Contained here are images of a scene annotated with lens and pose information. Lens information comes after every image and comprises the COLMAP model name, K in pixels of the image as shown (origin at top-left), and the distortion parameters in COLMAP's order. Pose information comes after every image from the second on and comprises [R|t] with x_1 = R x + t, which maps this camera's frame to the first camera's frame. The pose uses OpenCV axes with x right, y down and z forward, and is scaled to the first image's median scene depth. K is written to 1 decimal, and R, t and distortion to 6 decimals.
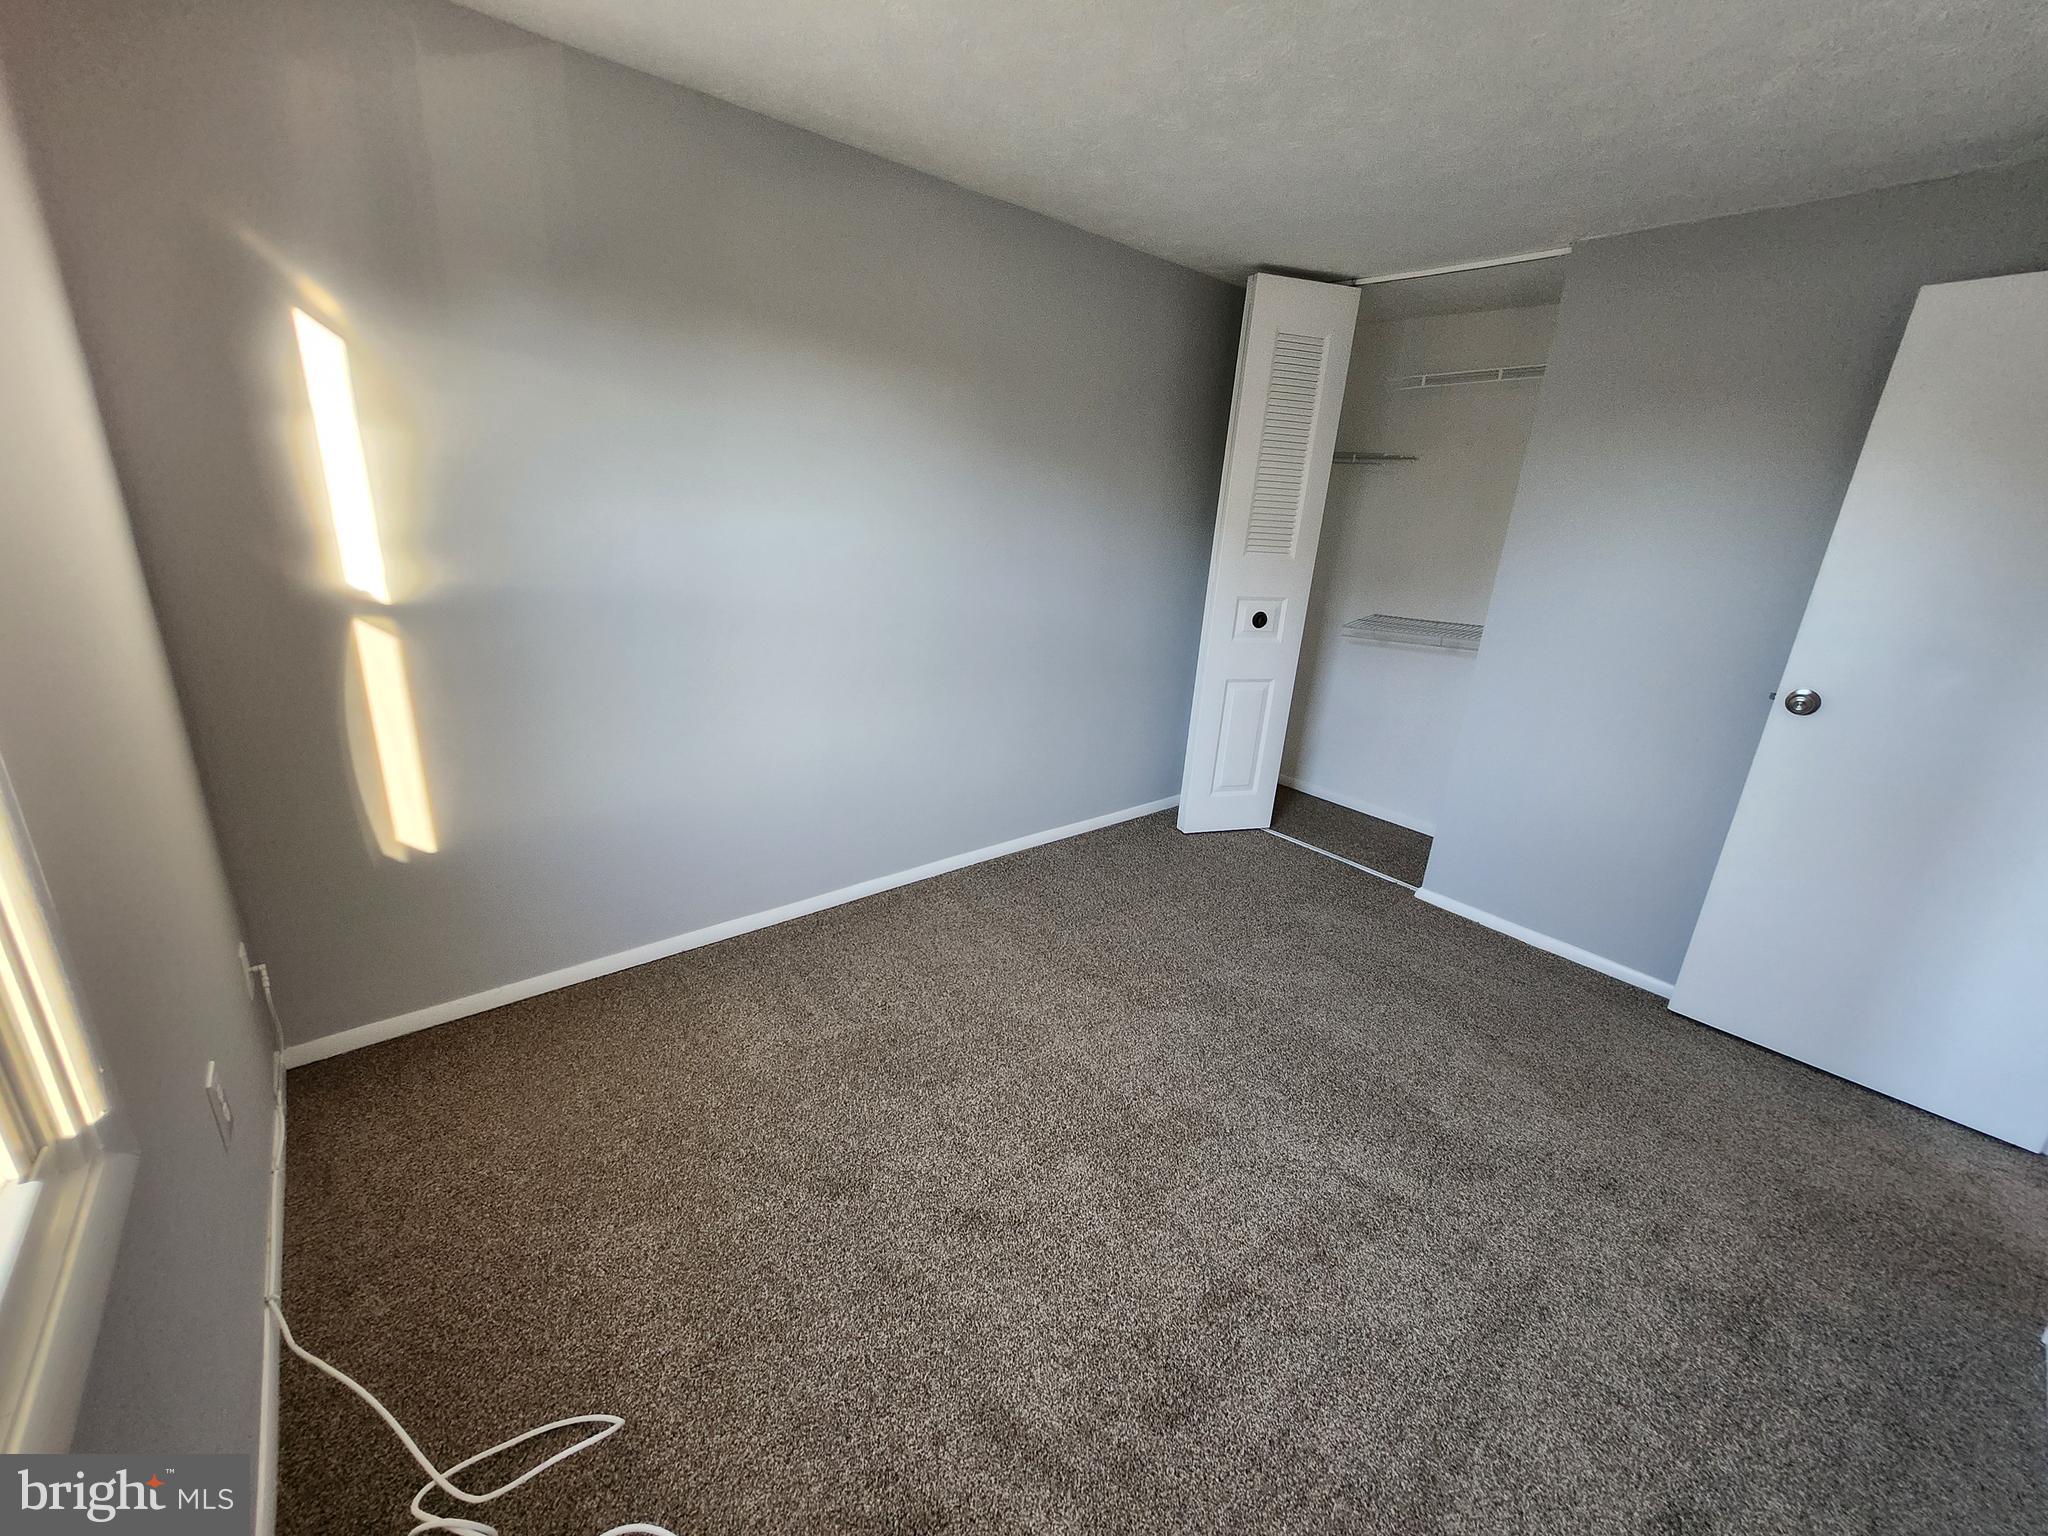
lens RADIAL K [[813.1, 0, 1016.1], [0, 813.1, 756.5], [0, 0, 1]] dist [0.006221, 0.003333]
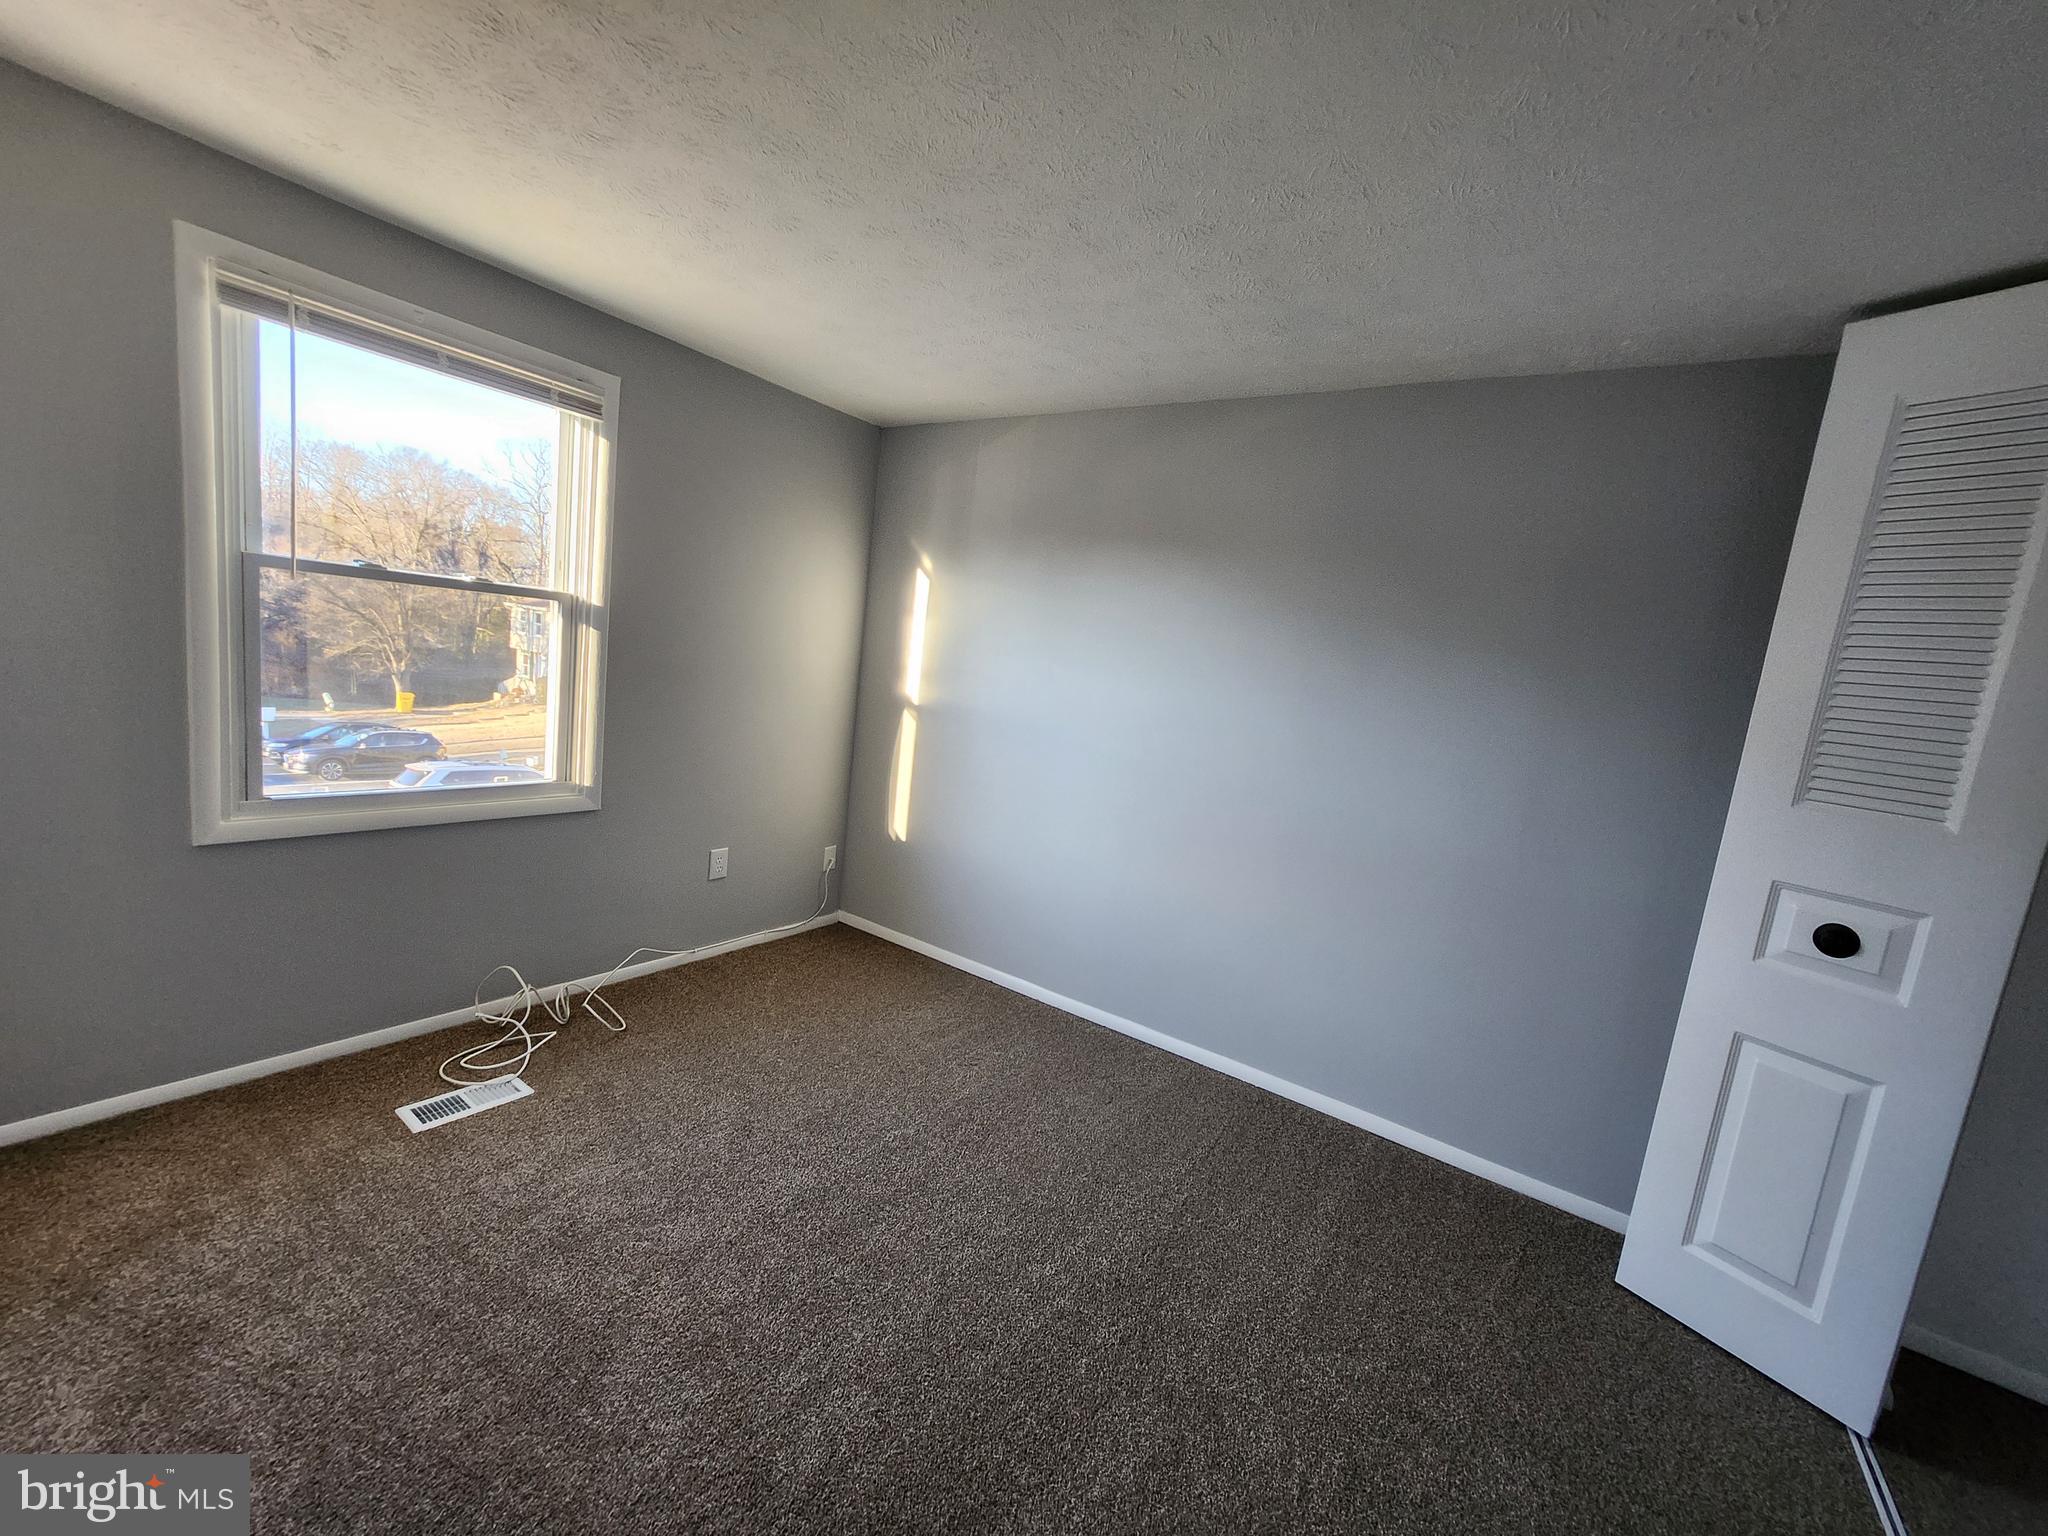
lens RADIAL K [[813.1, 0, 1016.0], [0, 813.1, 771.8], [0, 0, 1]] dist [0.006221, 0.003333]
pose [[0.272931, 0.108679, -0.955875, 0.645547], [-0.390578, 0.920544, -0.006859, -0.067119], [0.879180, 0.375216, 0.293693, 0.392717]]
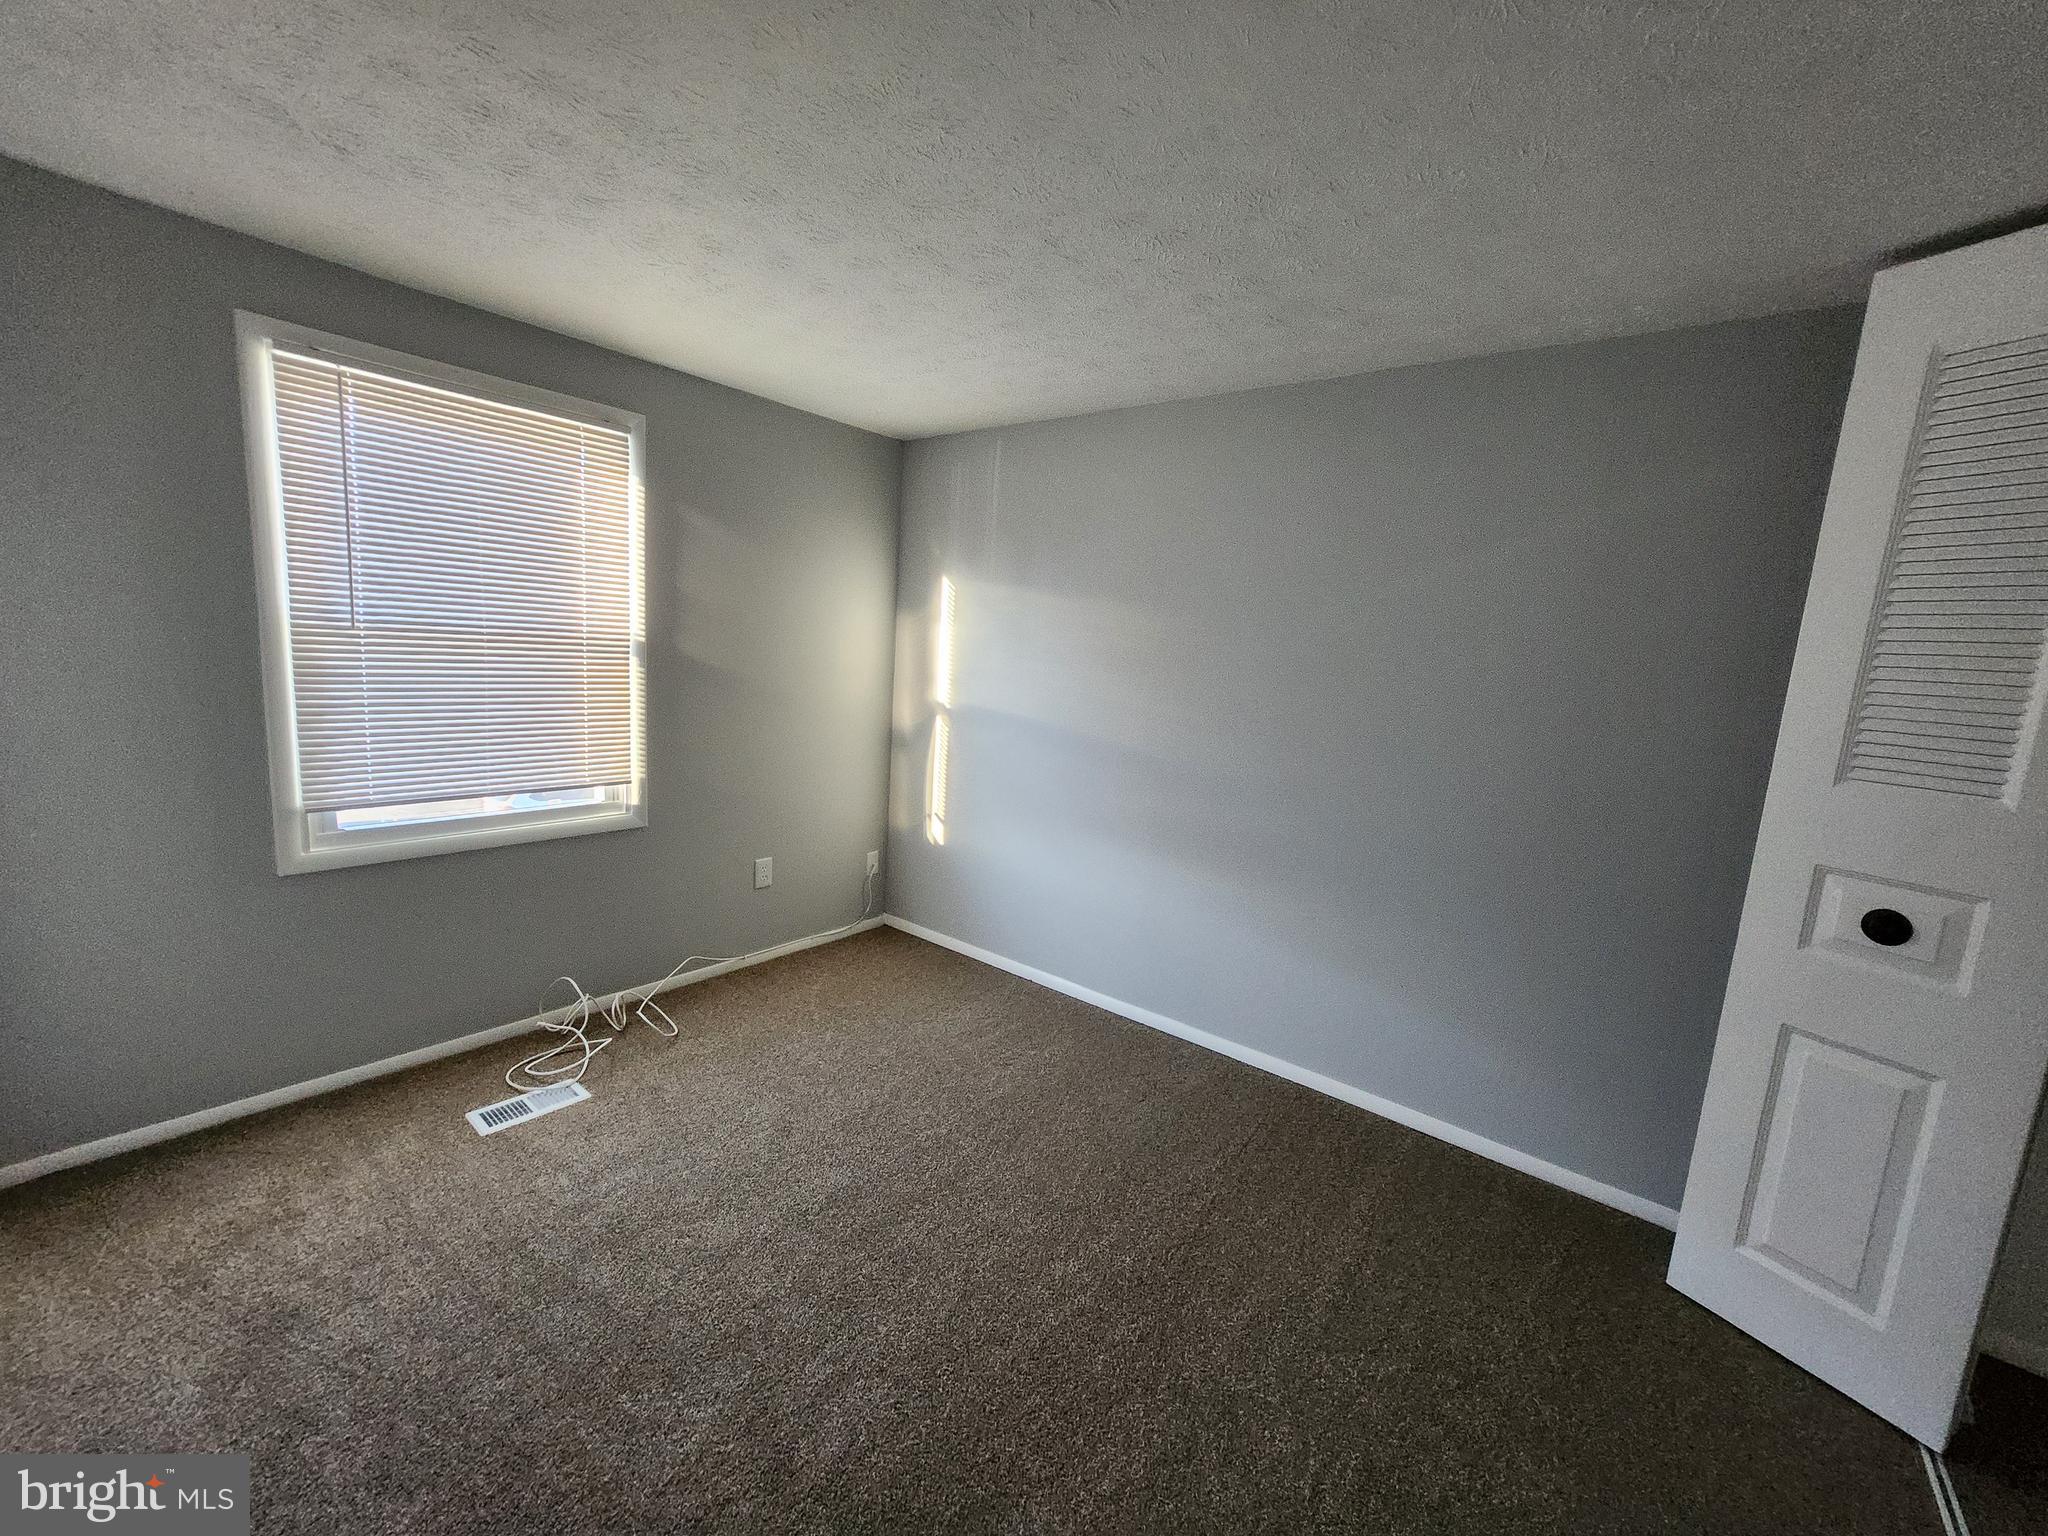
lens RADIAL K [[813.1, 0, 1024.0], [0, 813.1, 768.4], [0, 0, 1]] dist [0.006221, 0.003333]
pose [[0.202899, 0.104806, -0.973575, 0.665464], [-0.352700, 0.935342, 0.027186, -0.094725], [0.913474, 0.337864, 0.226745, 0.426751]]
